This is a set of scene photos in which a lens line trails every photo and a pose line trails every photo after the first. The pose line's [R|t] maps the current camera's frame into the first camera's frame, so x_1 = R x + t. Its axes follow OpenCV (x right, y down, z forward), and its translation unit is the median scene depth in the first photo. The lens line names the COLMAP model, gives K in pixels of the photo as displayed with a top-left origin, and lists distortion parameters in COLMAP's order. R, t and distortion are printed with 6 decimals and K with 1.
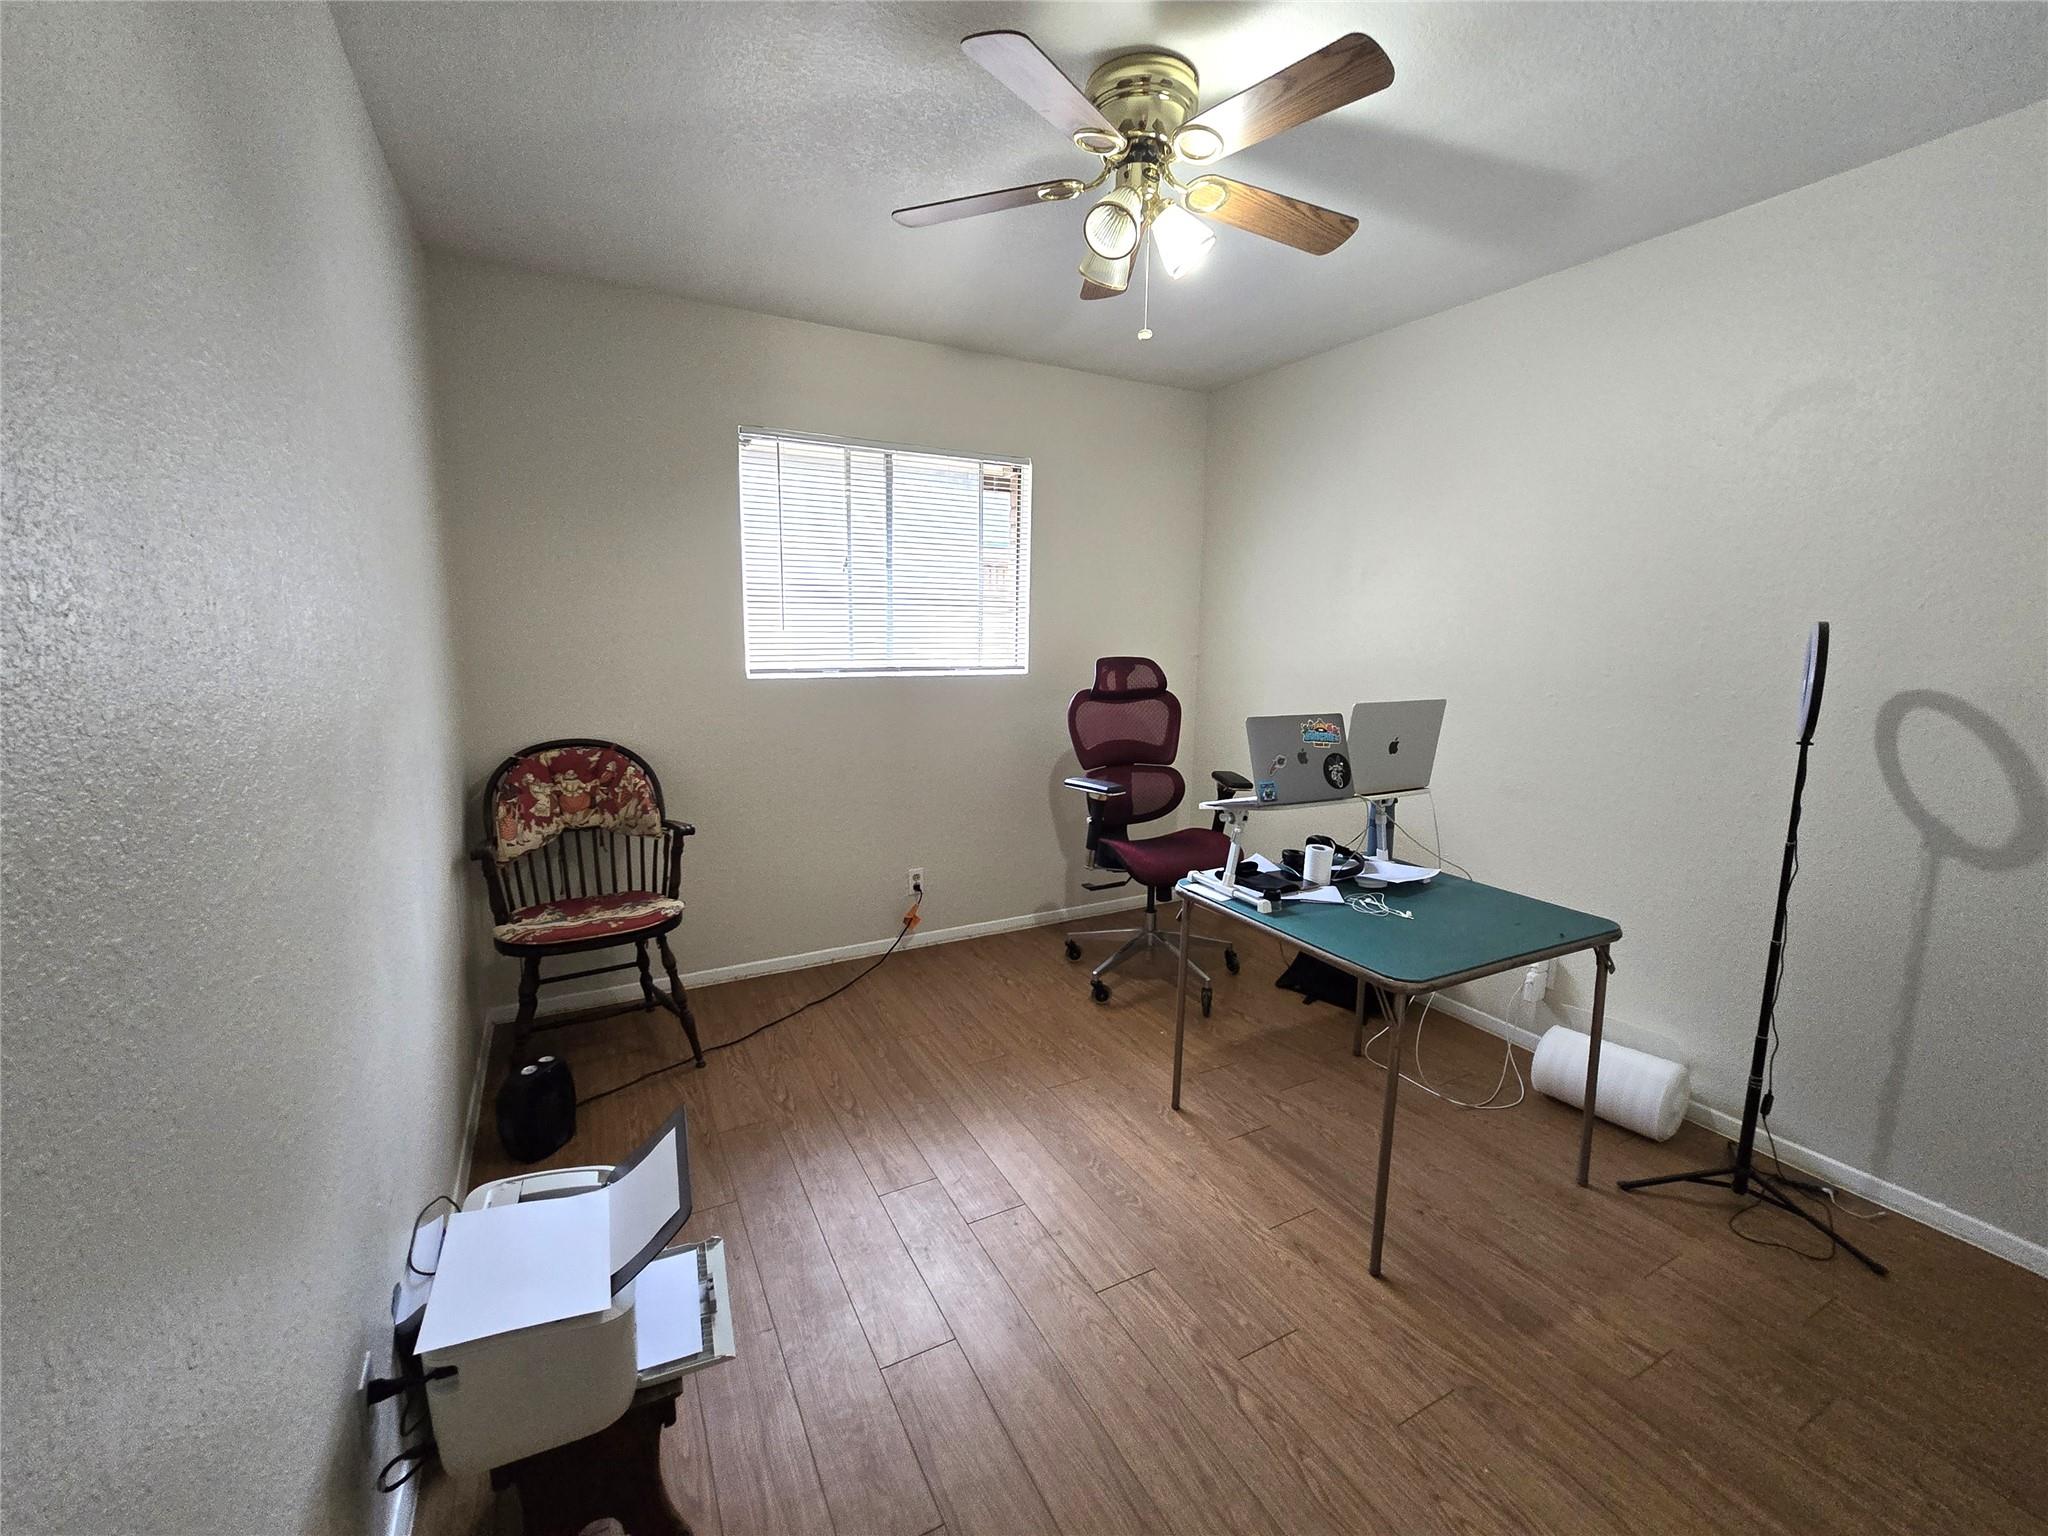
lens RADIAL K [[834.1, 0, 1021.6], [0, 834.1, 750.7], [0, 0, 1]] dist [0.002530, -0.000043]
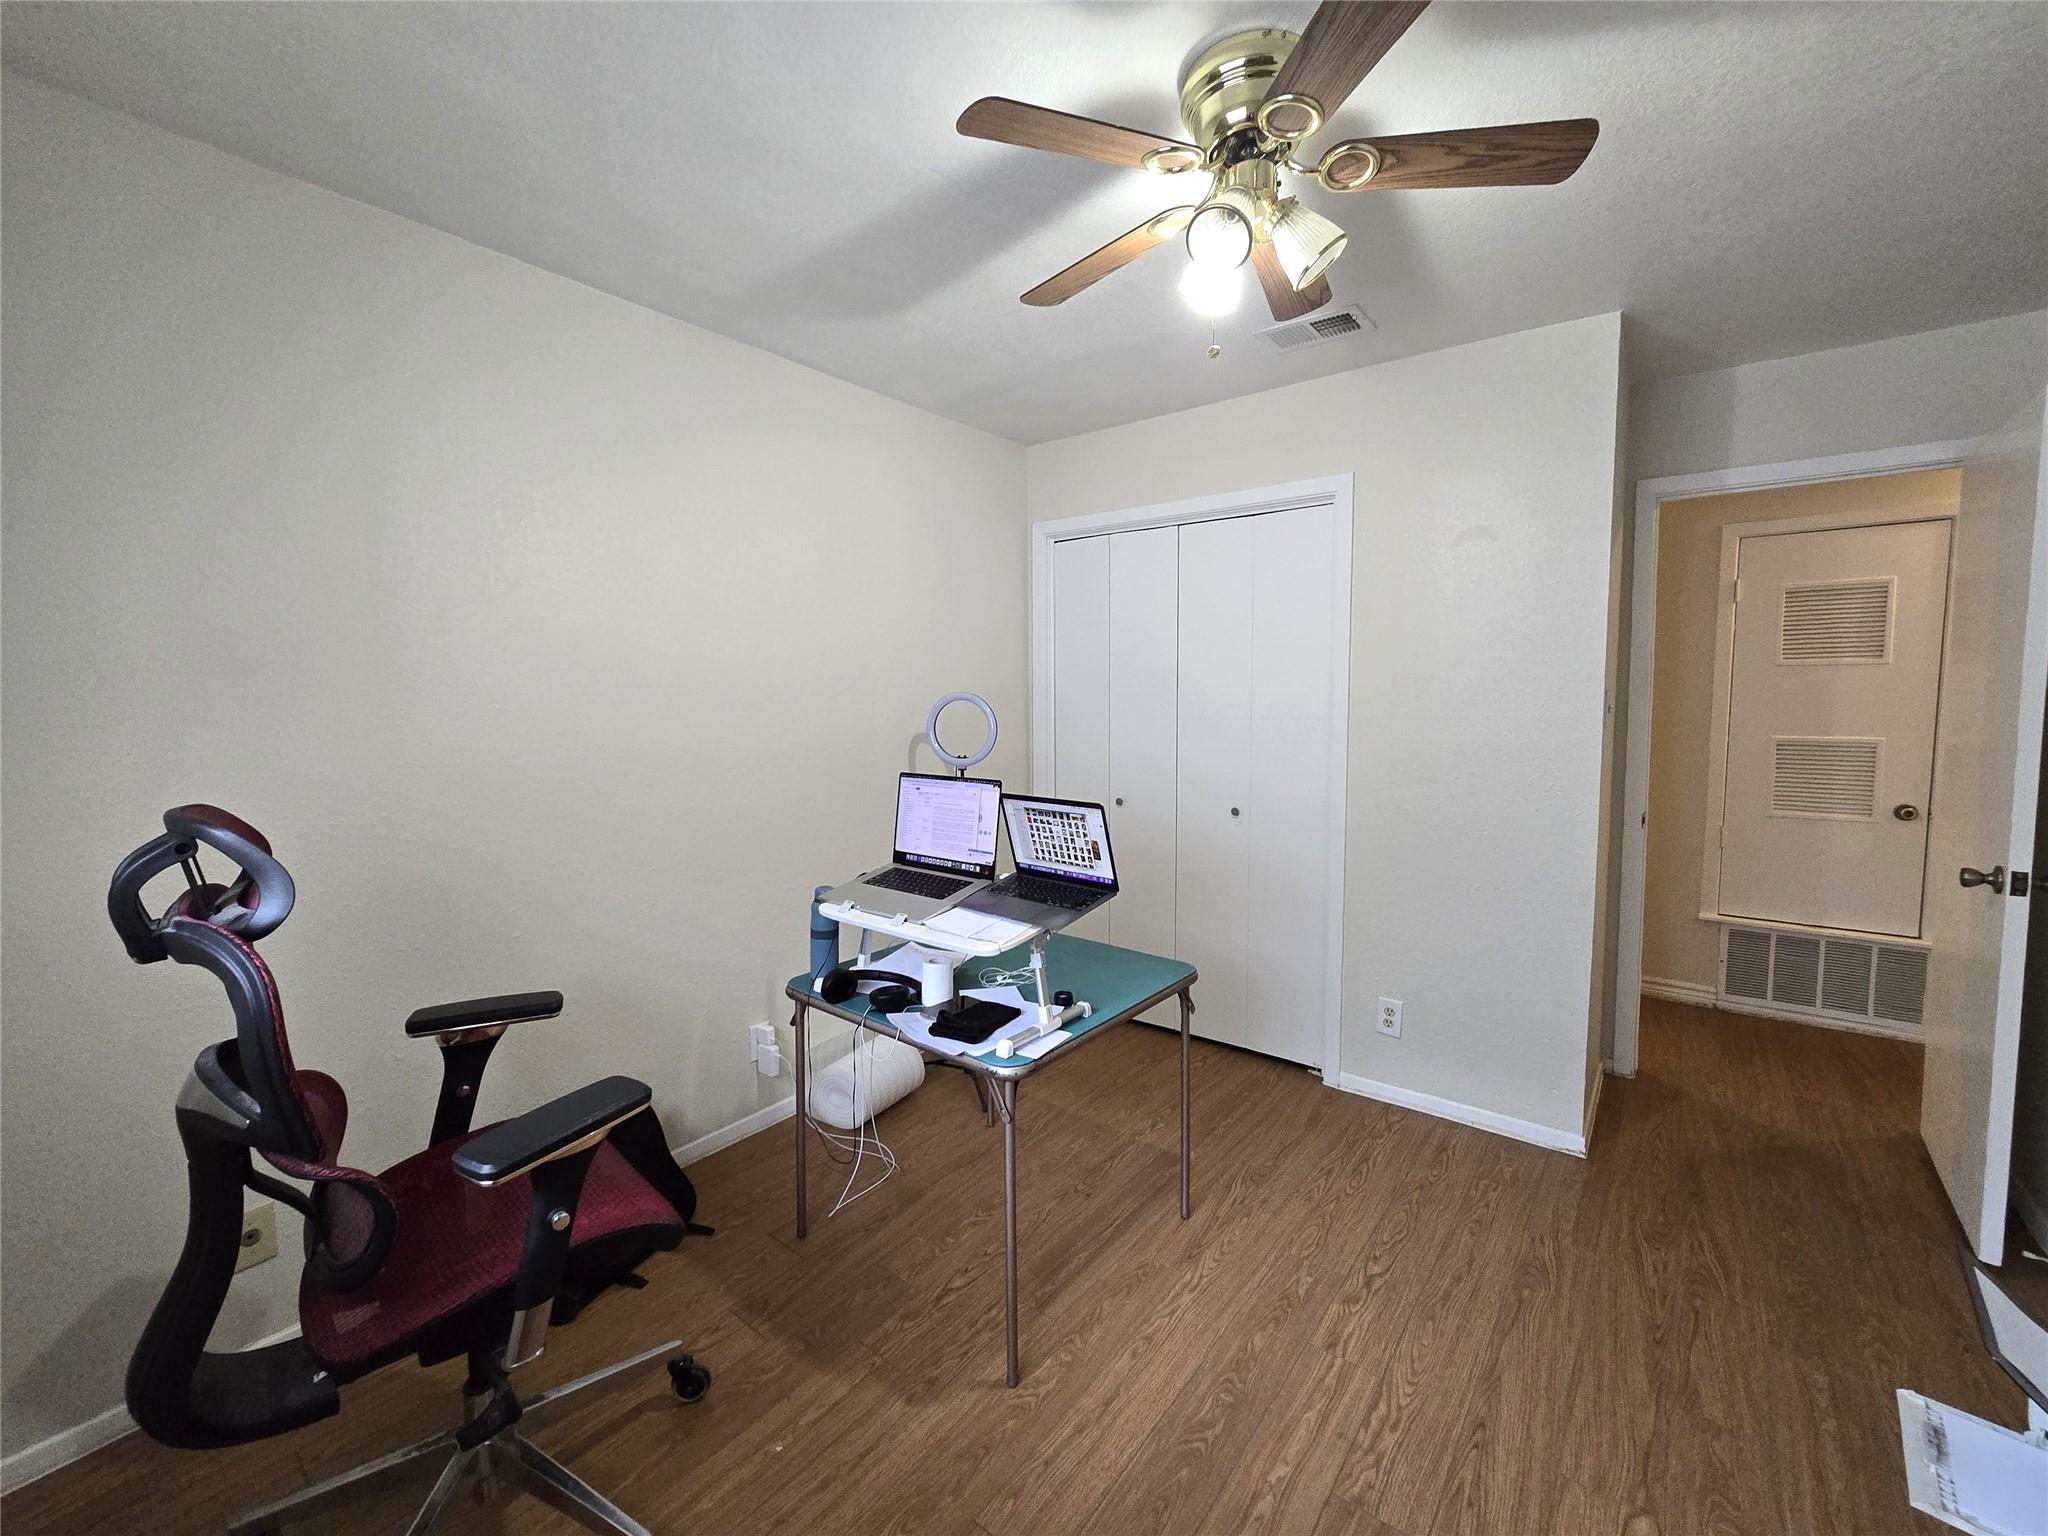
lens RADIAL K [[834.1, 0, 1021.6], [0, 834.1, 750.7], [0, 0, 1]] dist [0.002530, -0.000043]
pose [[-0.381484, -0.077793, 0.921096, -0.554090], [0.137427, 0.980606, 0.139737, -0.252764], [-0.914103, 0.179891, -0.363394, 1.489306]]
